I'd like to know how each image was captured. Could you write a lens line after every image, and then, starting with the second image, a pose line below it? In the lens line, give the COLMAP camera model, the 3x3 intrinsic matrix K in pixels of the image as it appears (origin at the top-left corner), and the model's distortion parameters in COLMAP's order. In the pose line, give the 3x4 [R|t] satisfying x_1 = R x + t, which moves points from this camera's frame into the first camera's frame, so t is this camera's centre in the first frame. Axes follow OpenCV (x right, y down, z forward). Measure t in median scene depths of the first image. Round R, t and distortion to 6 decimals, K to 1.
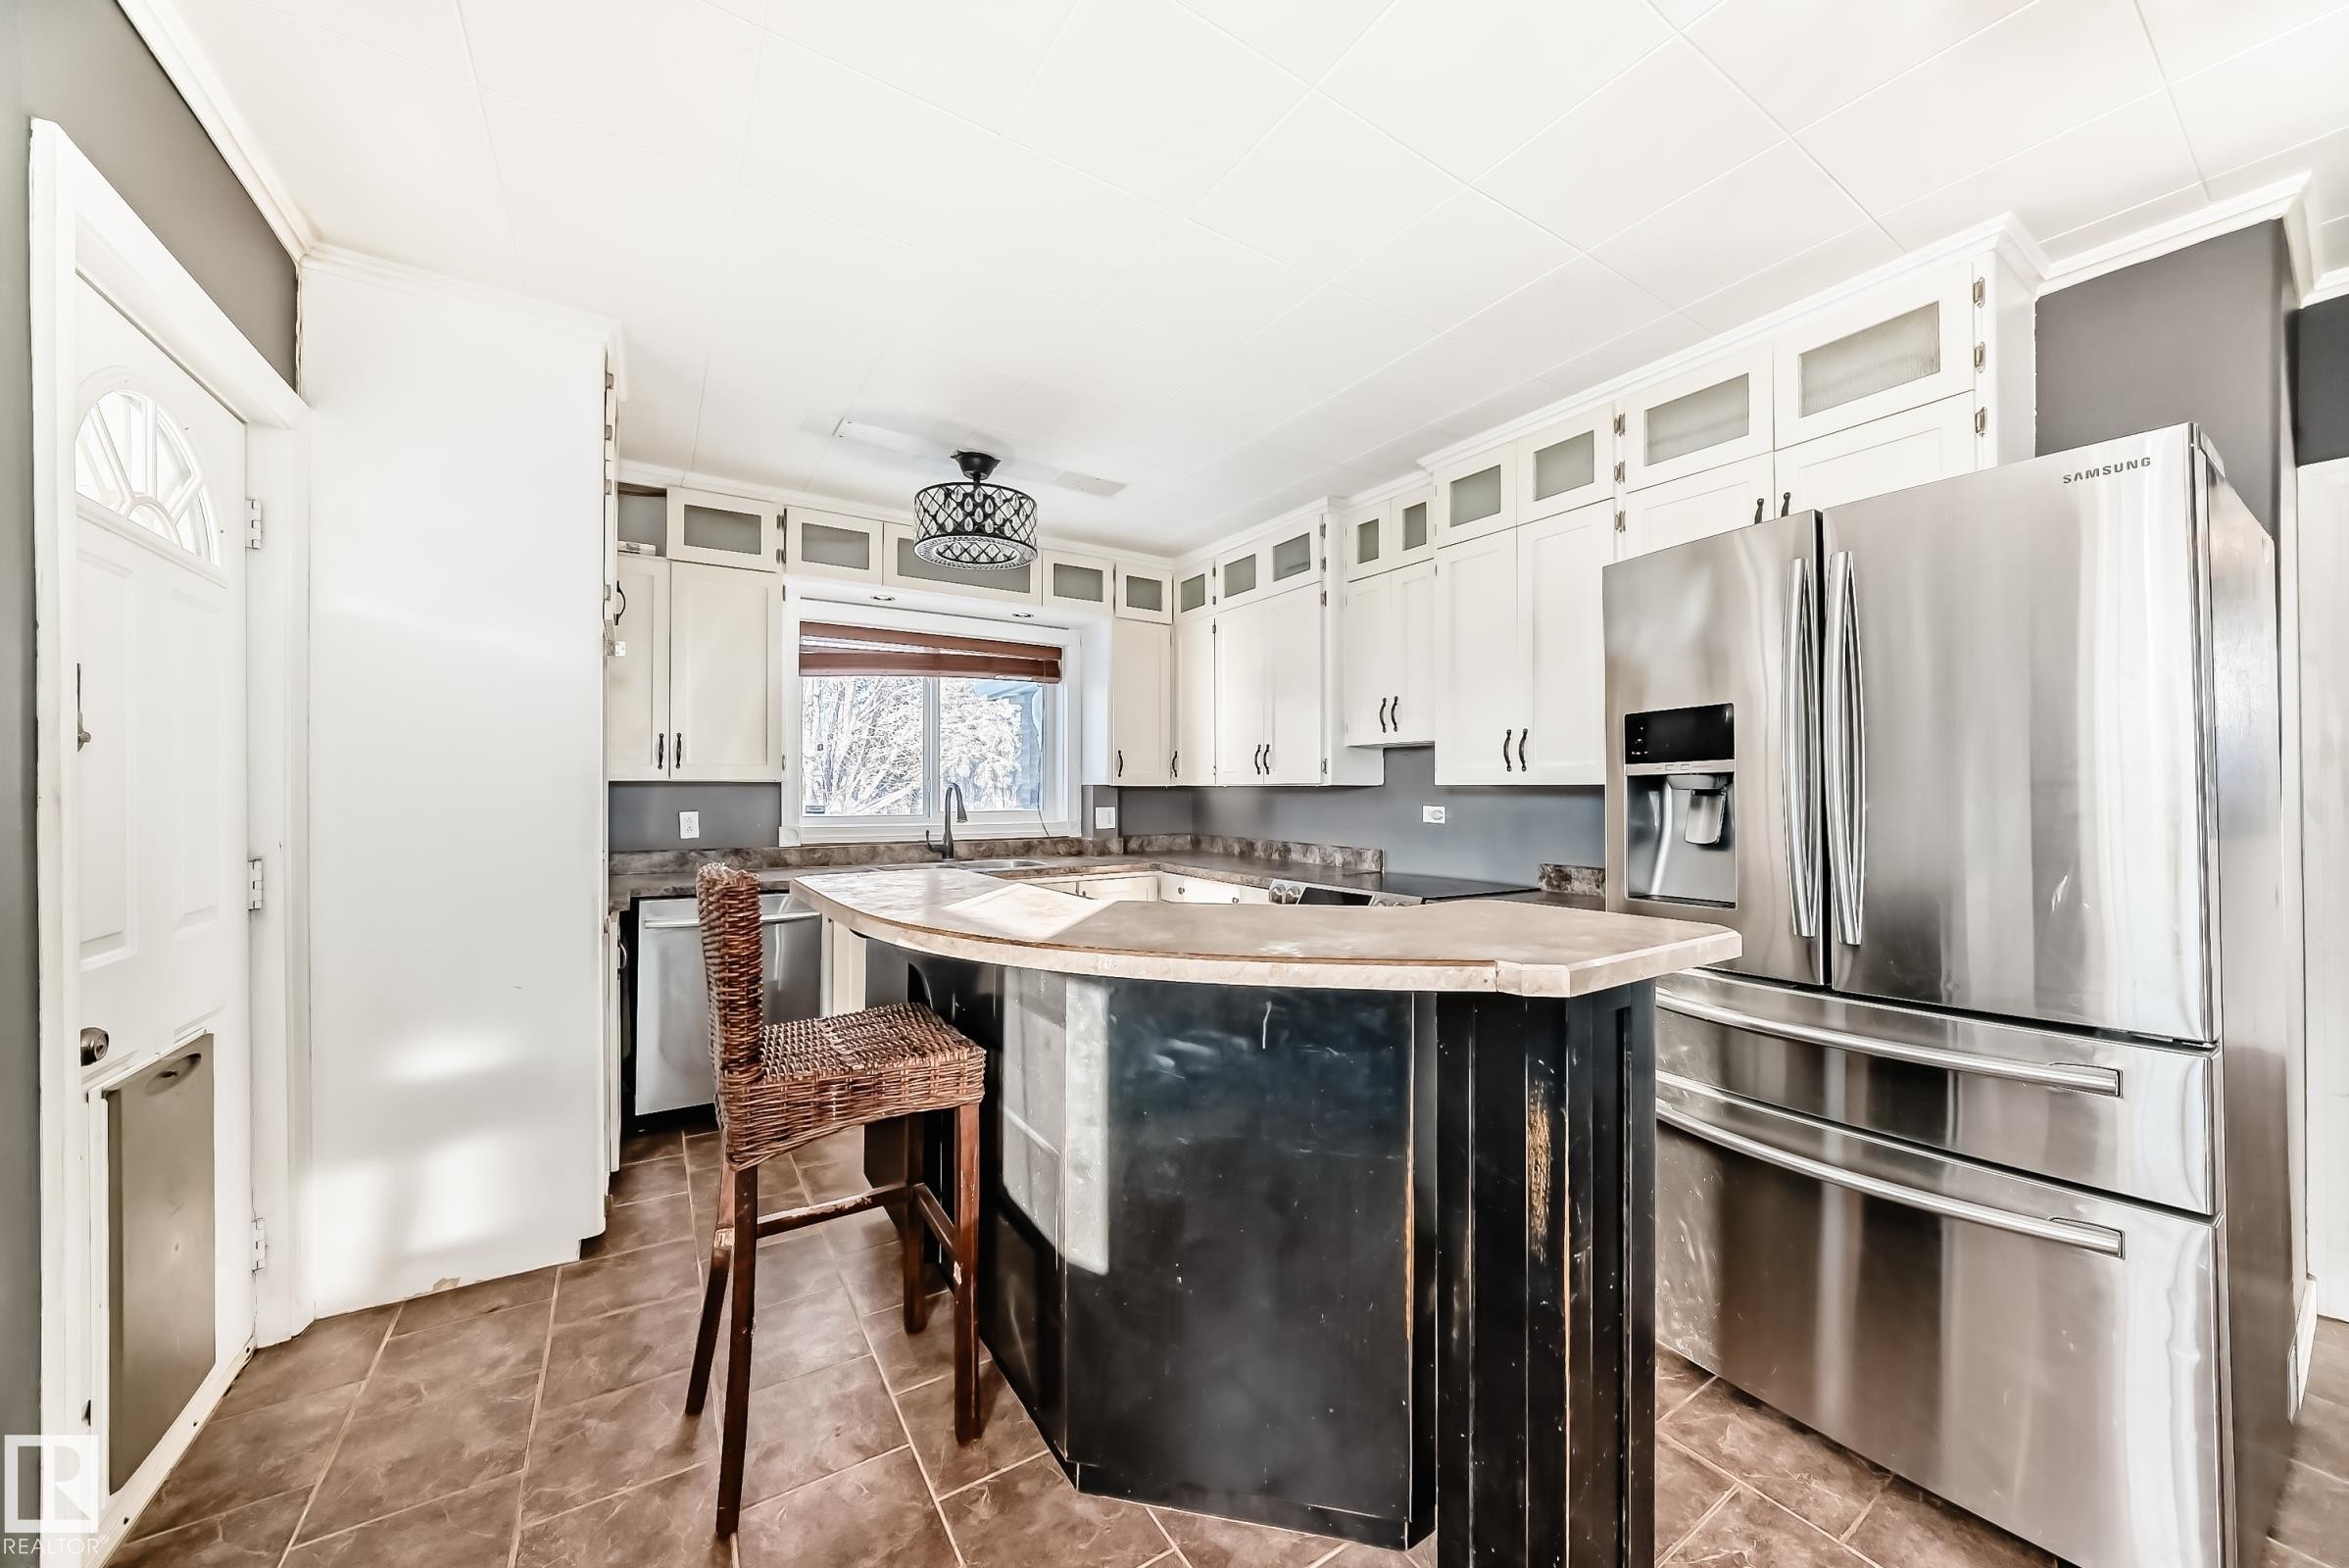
lens RADIAL K [[843.5, 0, 1181.1], [0, 843.5, 784.3], [0, 0, 1]] dist [-0.002108, 0.003683]
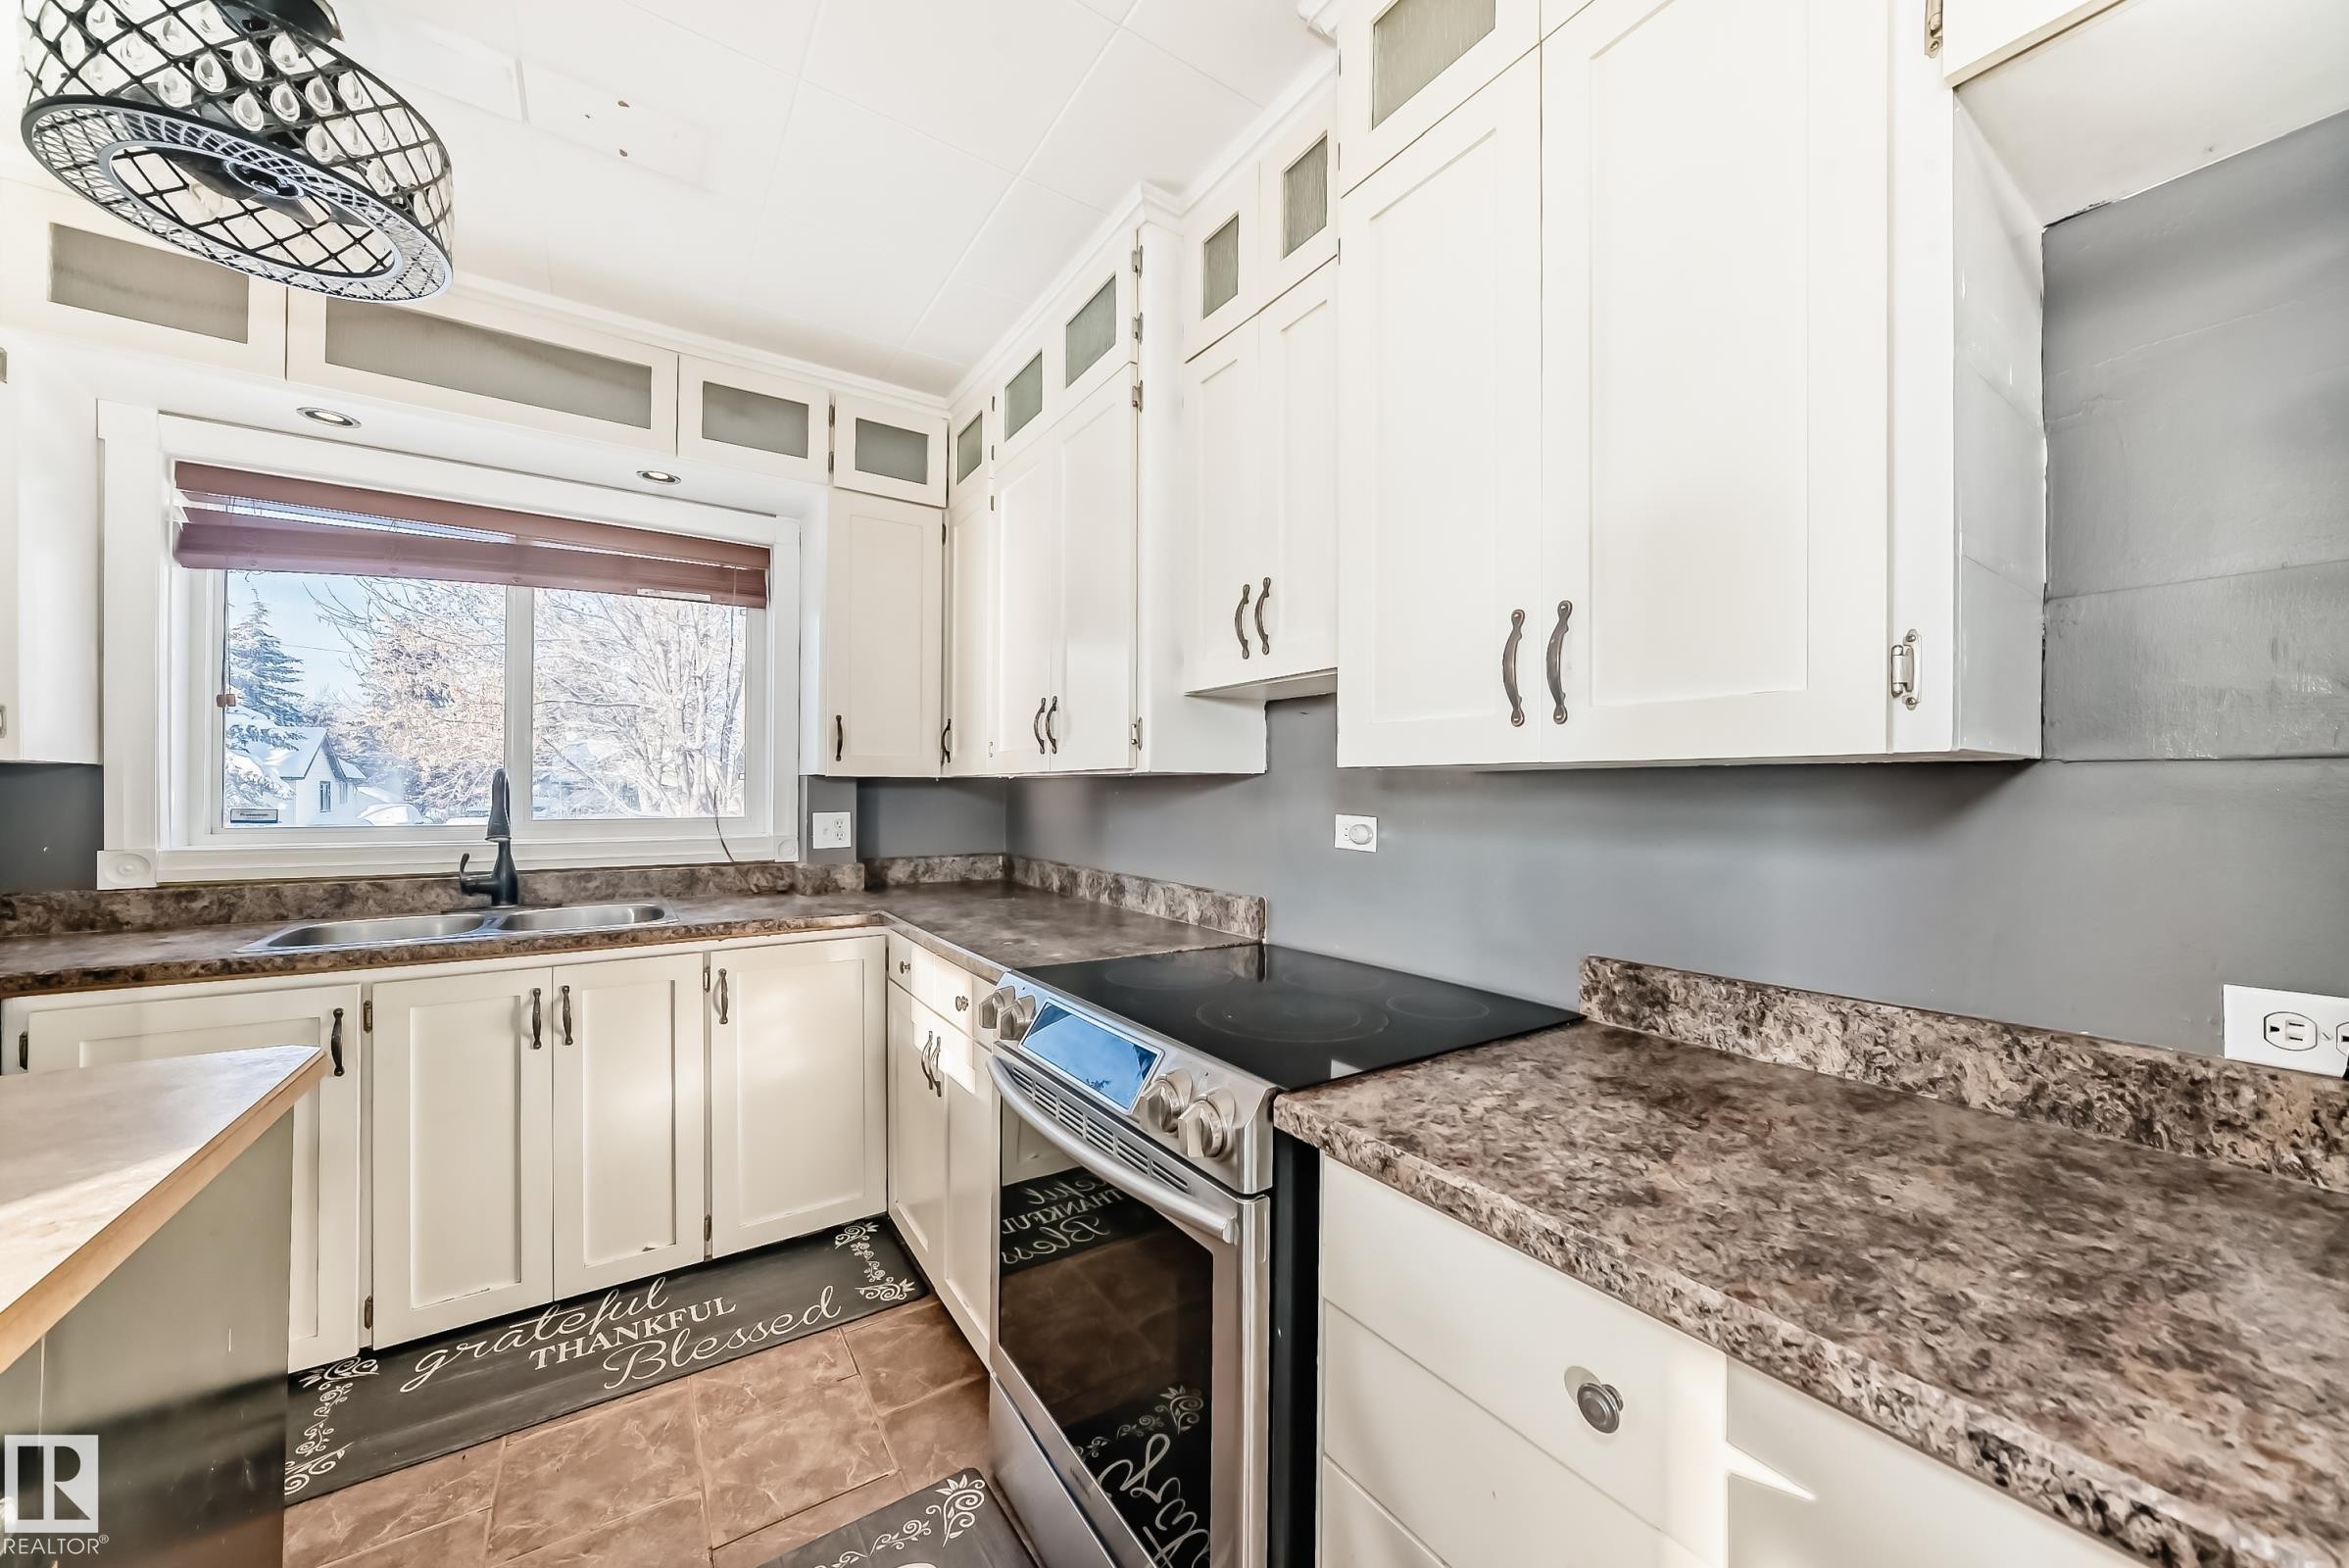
lens RADIAL K [[843.5, 0, 1177.9], [0, 843.5, 784.8], [0, 0, 1]] dist [-0.002108, 0.003683]
pose [[0.999969, 0.003477, 0.007129, 0.170687], [-0.003488, 0.999993, 0.001582, 0.006486], [-0.007123, -0.001607, 0.999973, 0.452724]]
